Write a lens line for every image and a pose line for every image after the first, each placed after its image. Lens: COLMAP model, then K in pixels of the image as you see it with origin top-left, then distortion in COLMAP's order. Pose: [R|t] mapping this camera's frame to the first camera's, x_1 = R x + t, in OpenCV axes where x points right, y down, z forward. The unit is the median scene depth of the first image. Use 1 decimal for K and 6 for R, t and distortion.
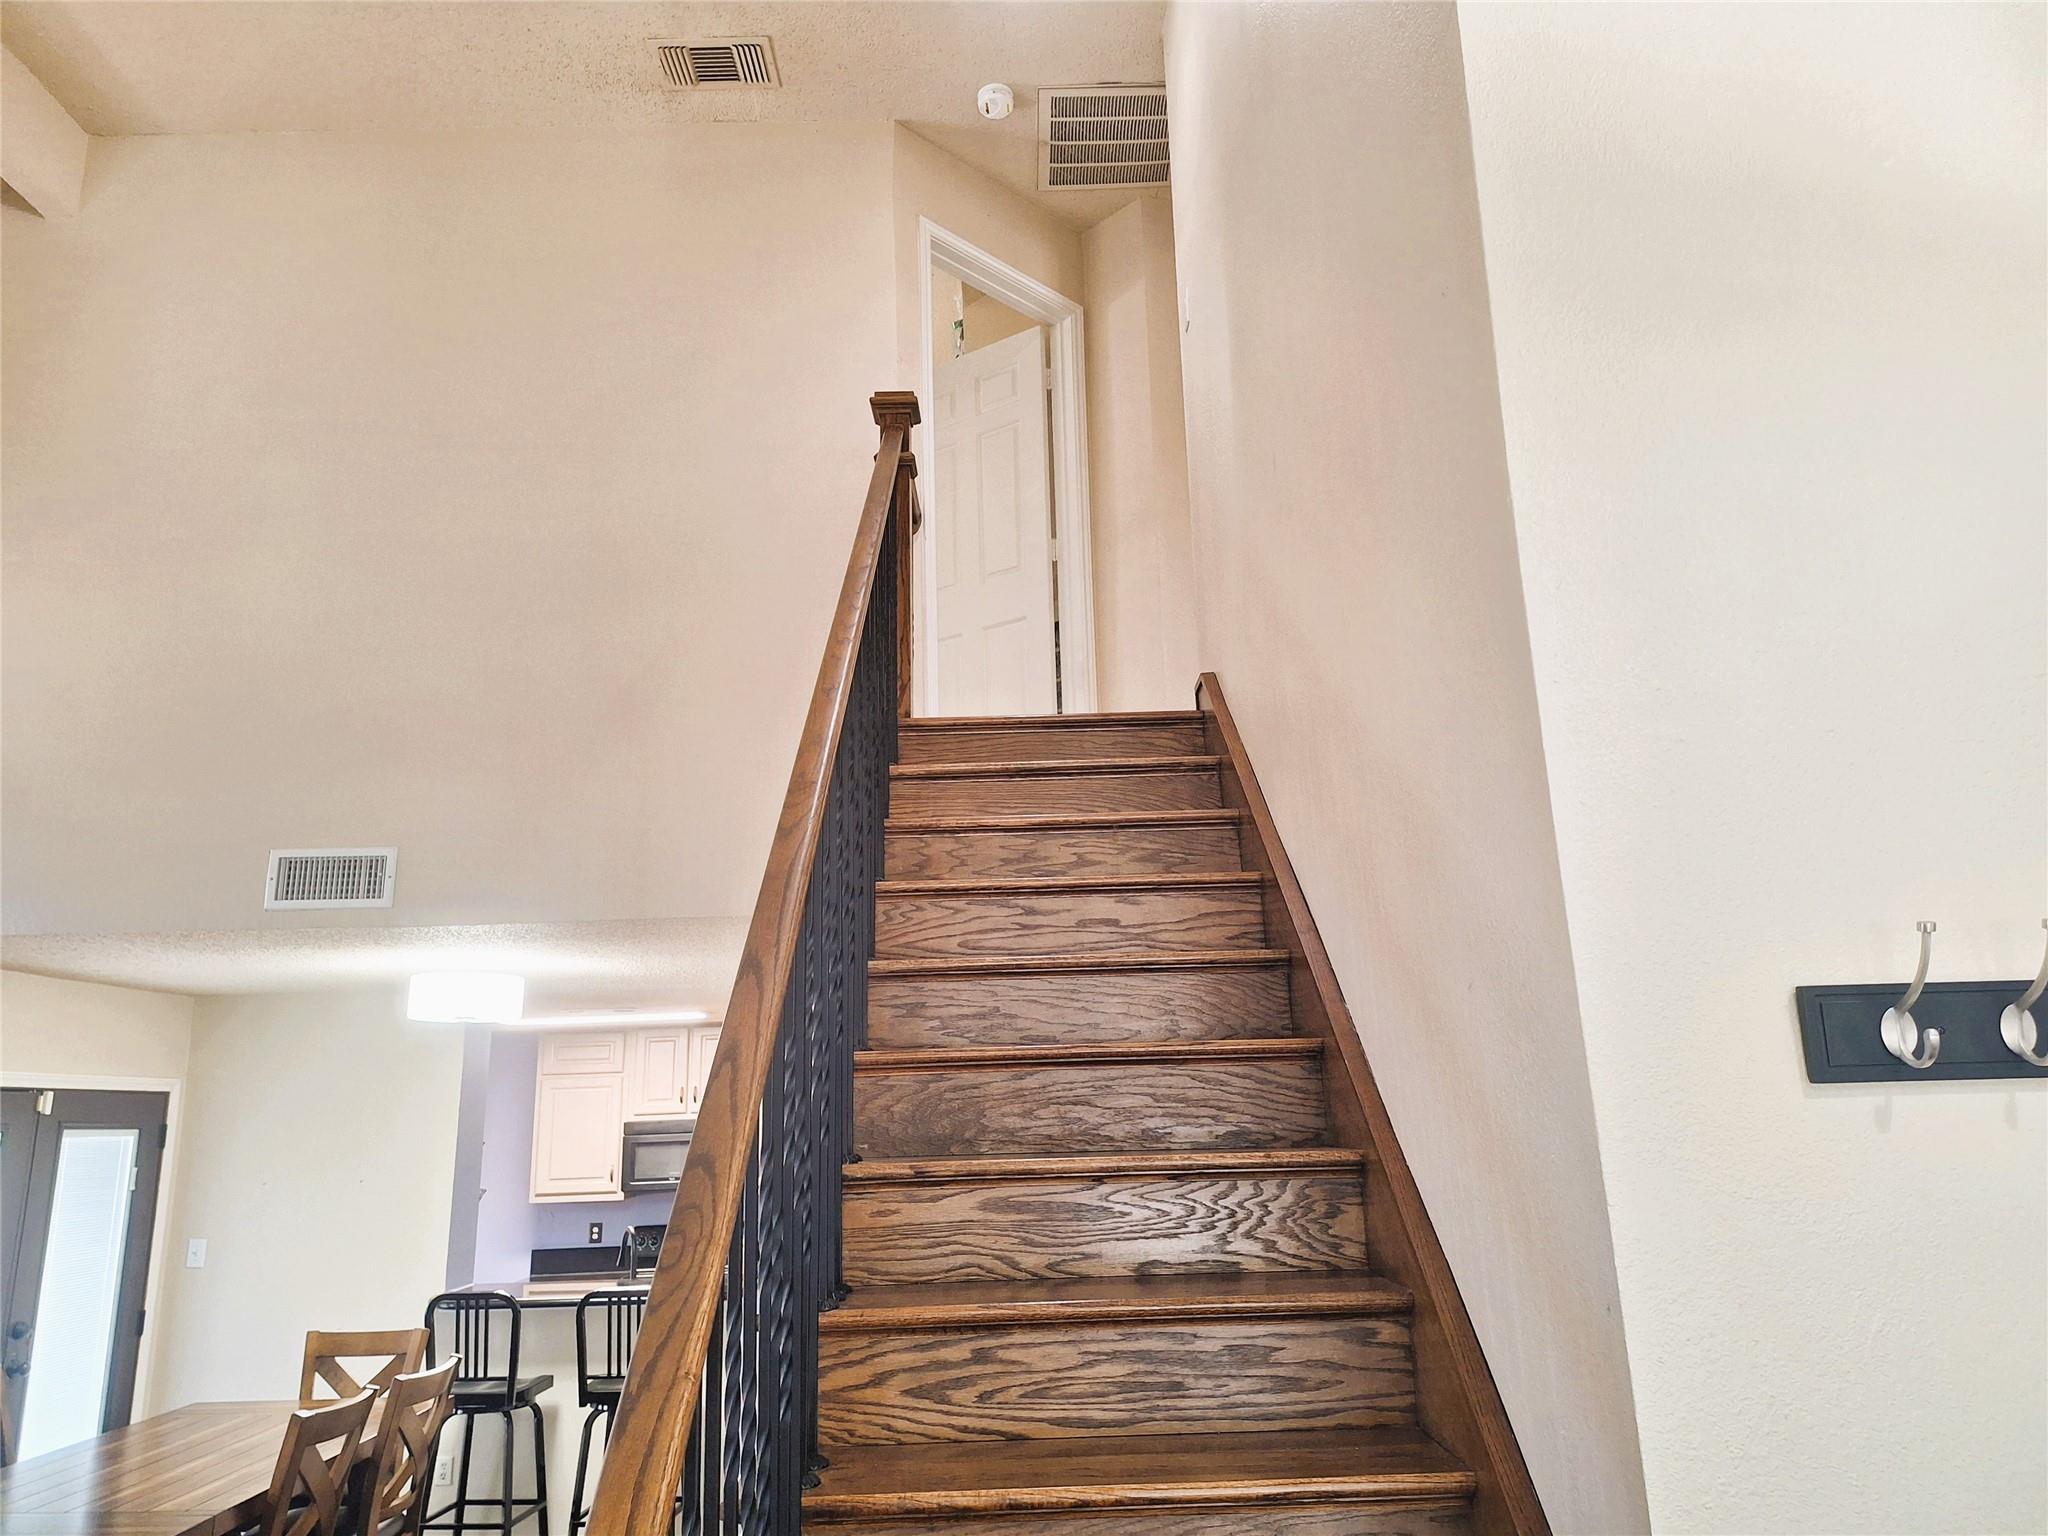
lens RADIAL K [[1416.8, 0, 997.0], [0, 1416.8, 770.7], [0, 0, 1]] dist [0.066592, -0.066831]
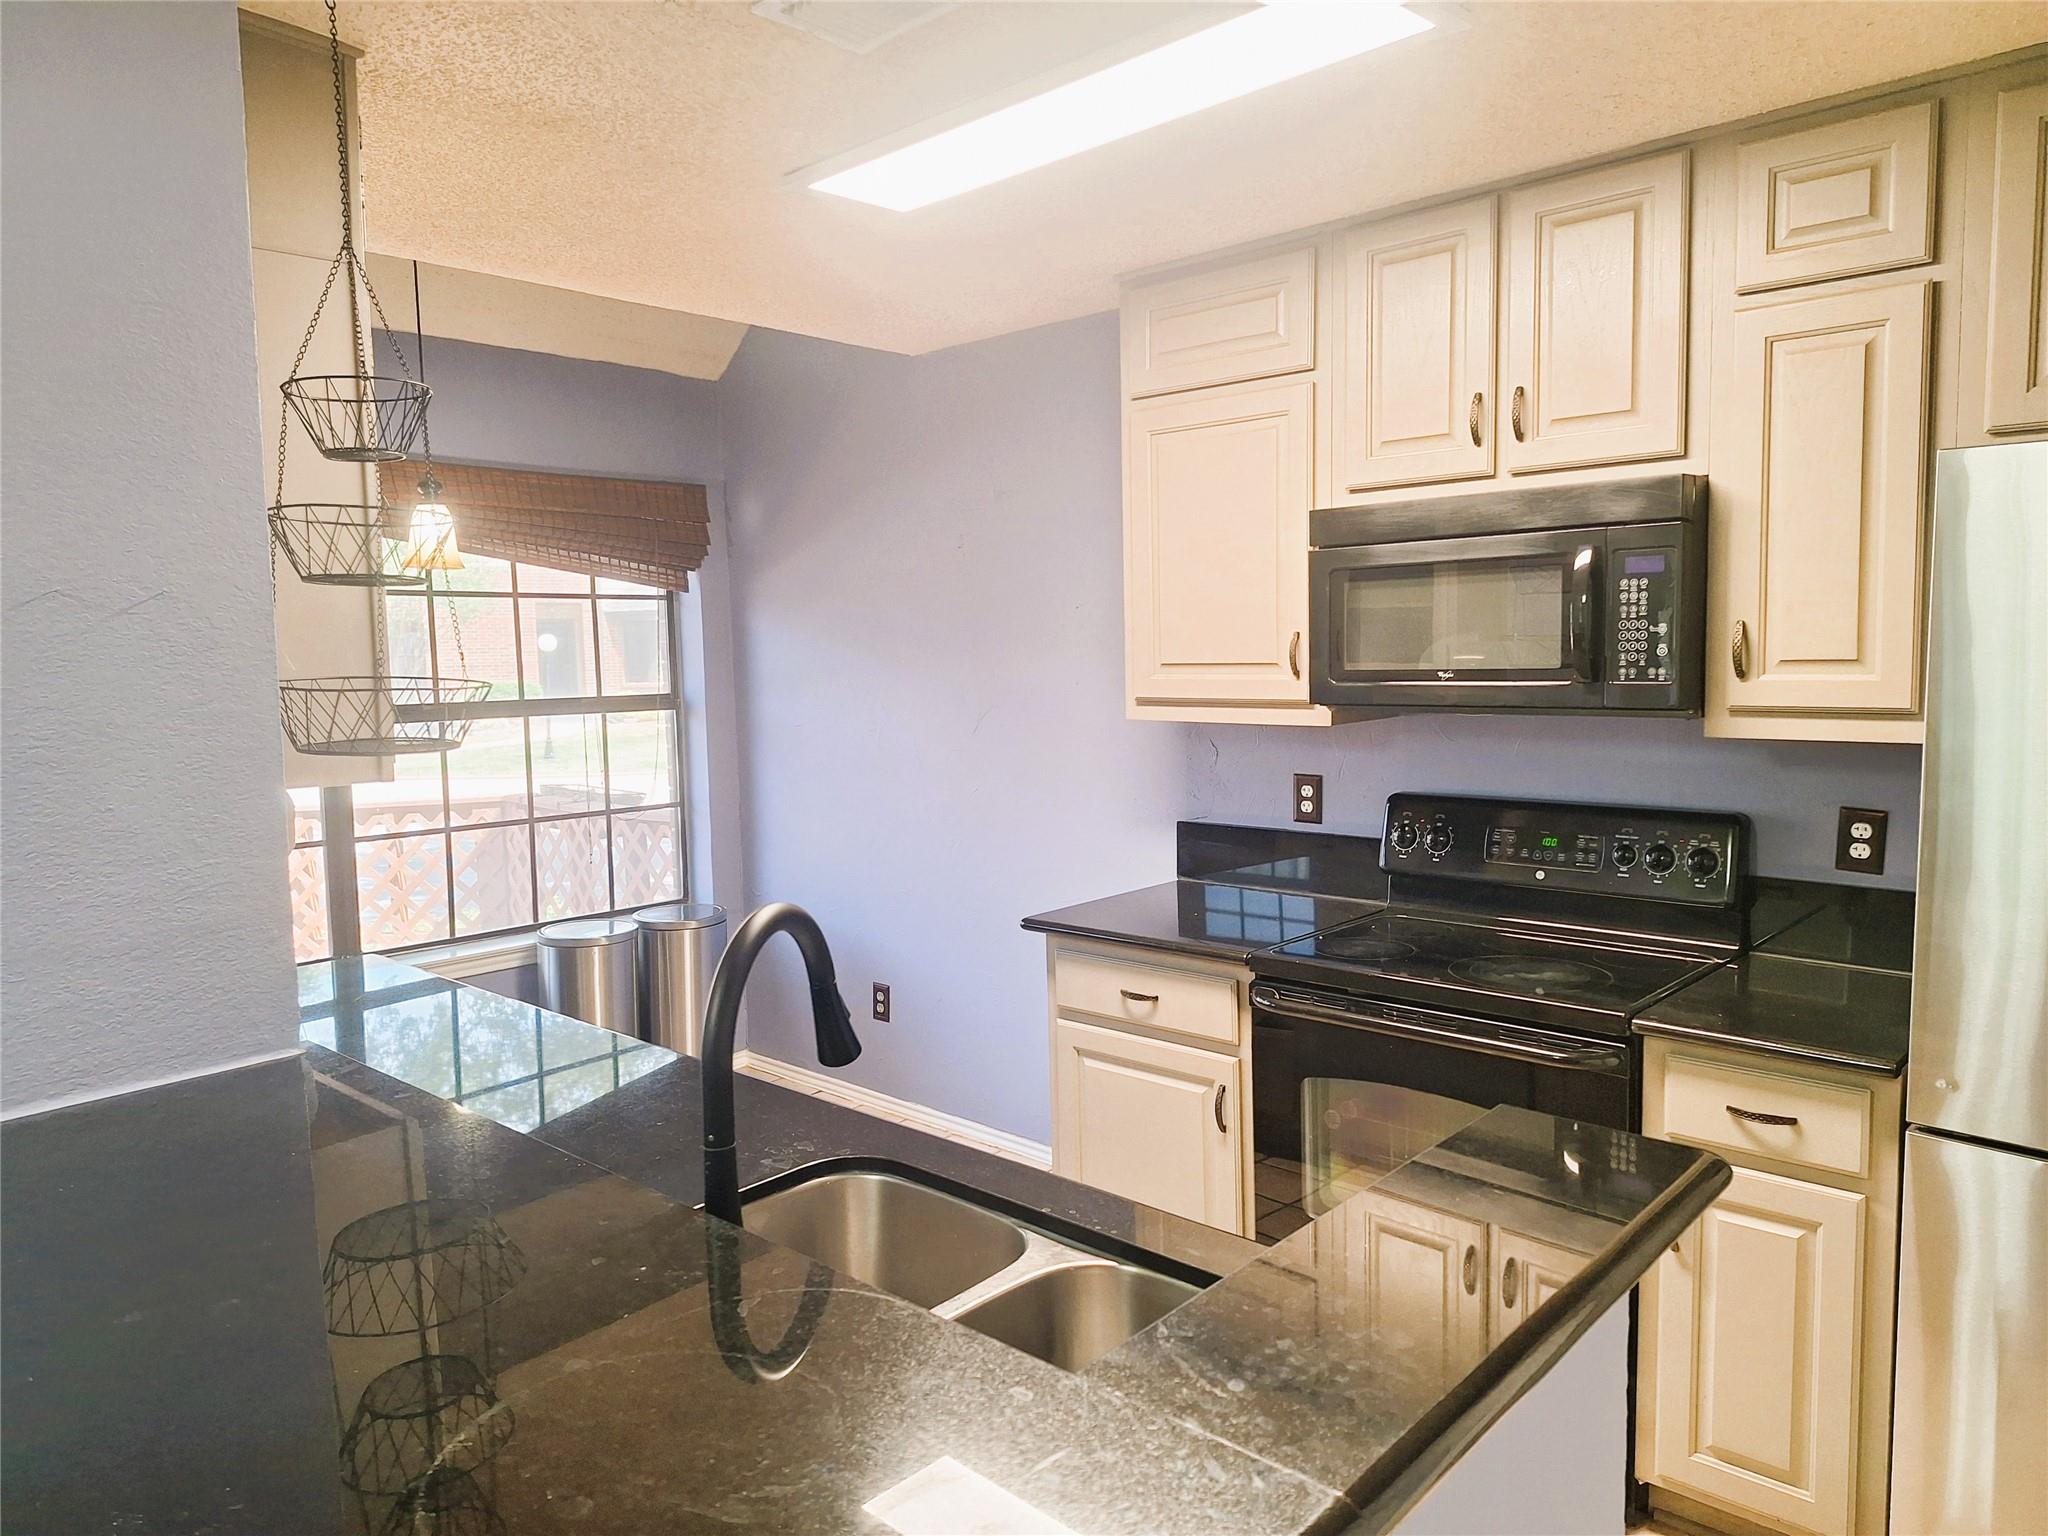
lens RADIAL K [[1416.8, 0, 1034.2], [0, 1416.8, 764.1], [0, 0, 1]] dist [0.066592, -0.066831]
pose [[0.742277, 0.070515, -0.666373, -0.078151], [0.160712, 0.946690, 0.279196, 0.194972], [0.650536, -0.314335, 0.691373, 0.690673]]
